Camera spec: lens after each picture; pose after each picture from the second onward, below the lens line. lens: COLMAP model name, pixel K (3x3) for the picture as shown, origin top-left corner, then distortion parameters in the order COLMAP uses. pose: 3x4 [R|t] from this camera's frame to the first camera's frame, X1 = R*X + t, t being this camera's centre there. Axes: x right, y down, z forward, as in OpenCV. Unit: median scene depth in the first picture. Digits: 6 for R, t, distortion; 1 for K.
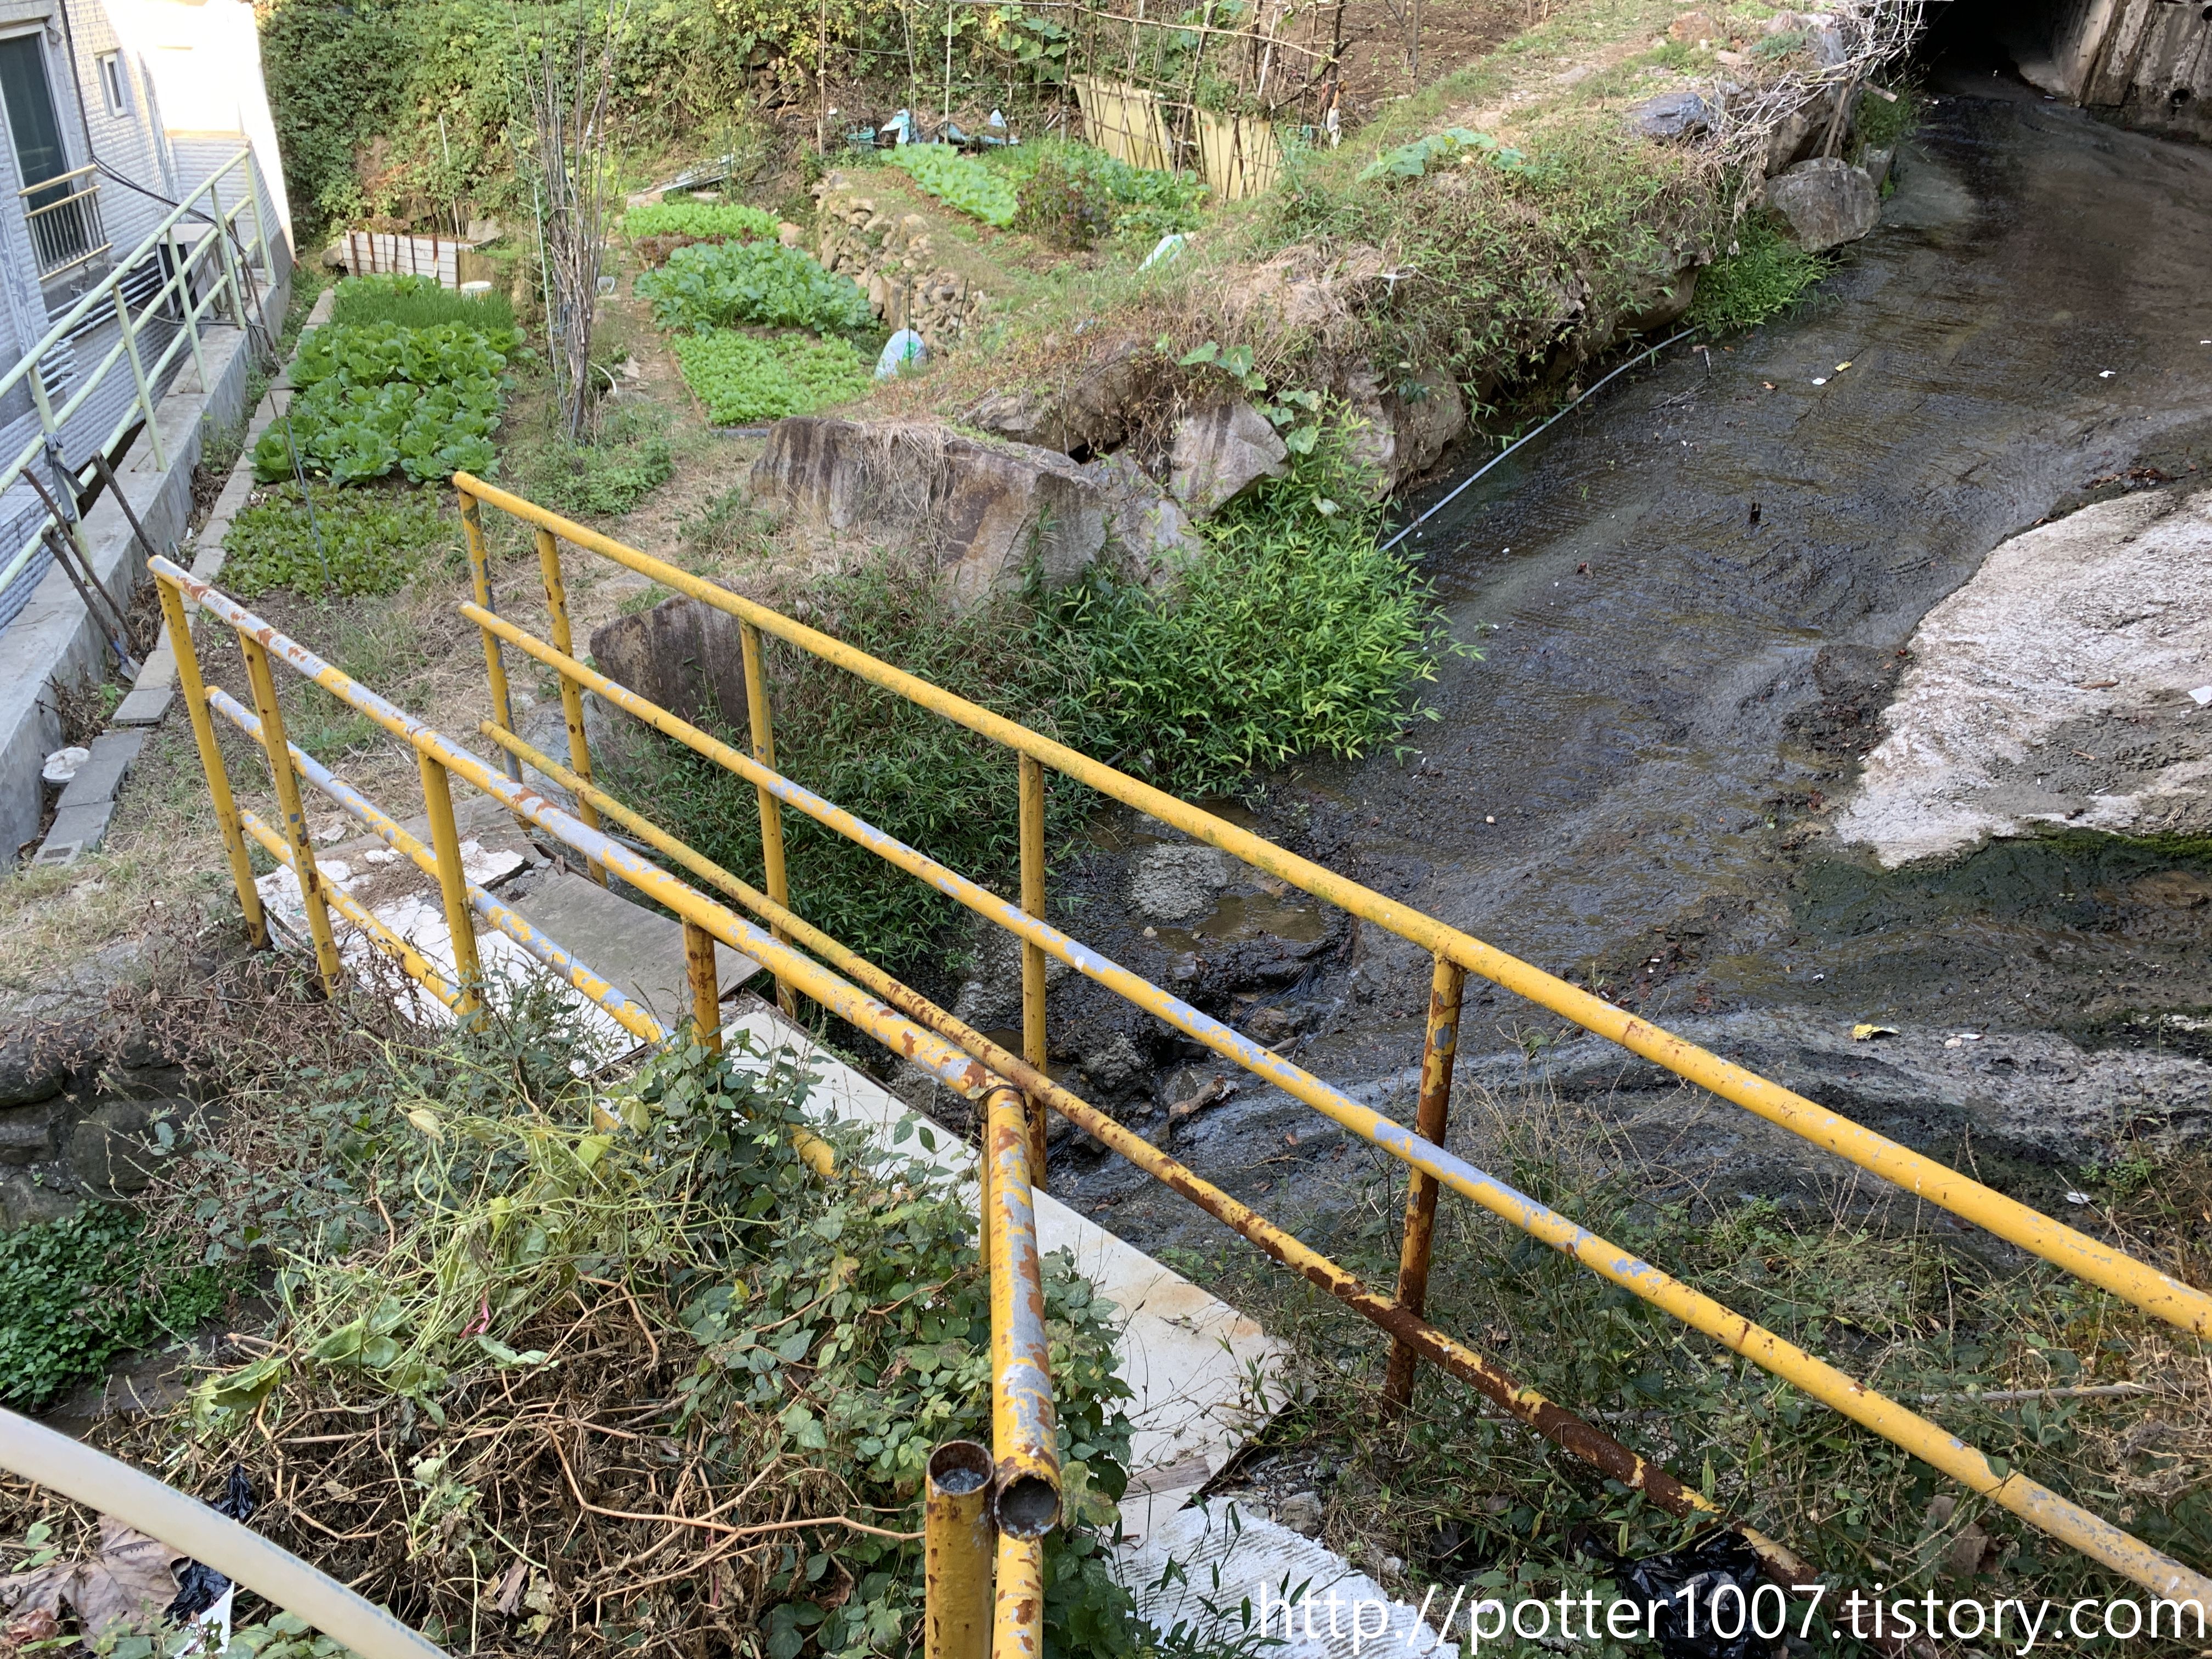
lens RADIAL K [[1679.5, 0, 1104.4], [0, 1679.5, 832.5], [0, 0, 1]] dist [0.014578, -0.016287]
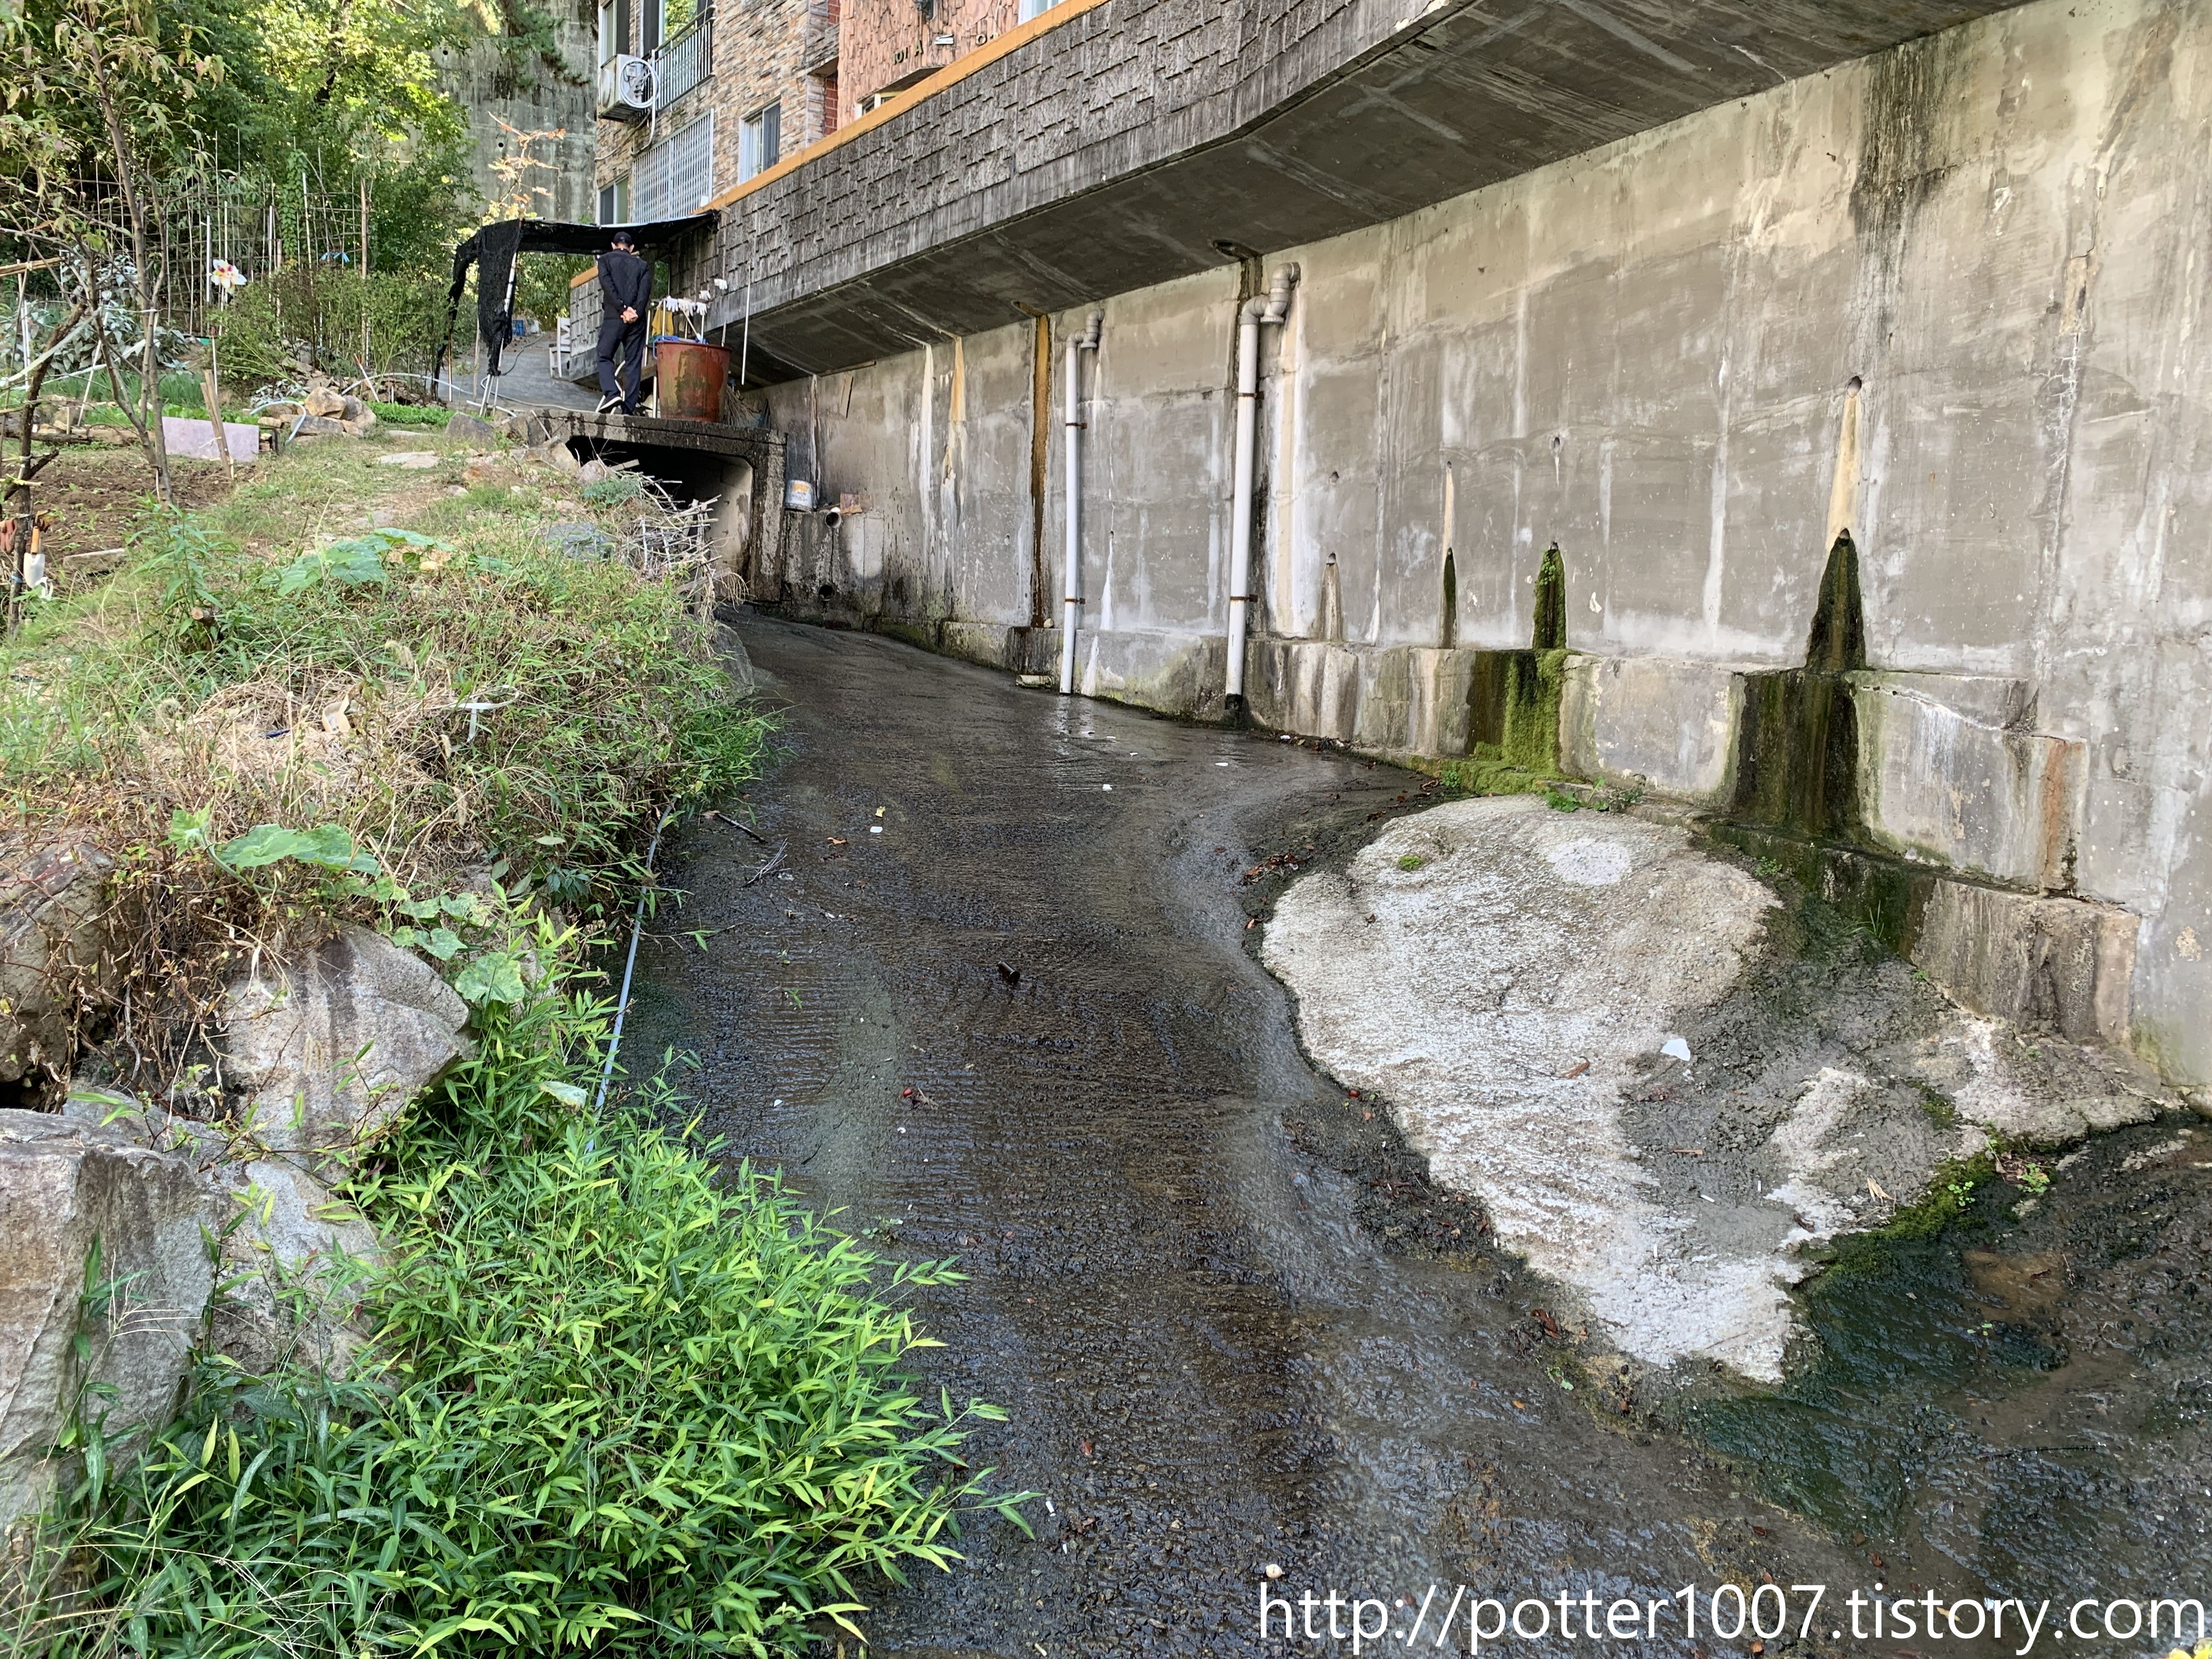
lens RADIAL K [[1679.5, 0, 1108.2], [0, 1679.5, 822.3], [0, 0, 1]] dist [0.014578, -0.016287]
pose [[0.653478, -0.110089, 0.748897, -0.139829], [0.346941, 0.922886, -0.167071, -0.128489], [-0.672754, 0.369001, 0.641281, 0.532737]]
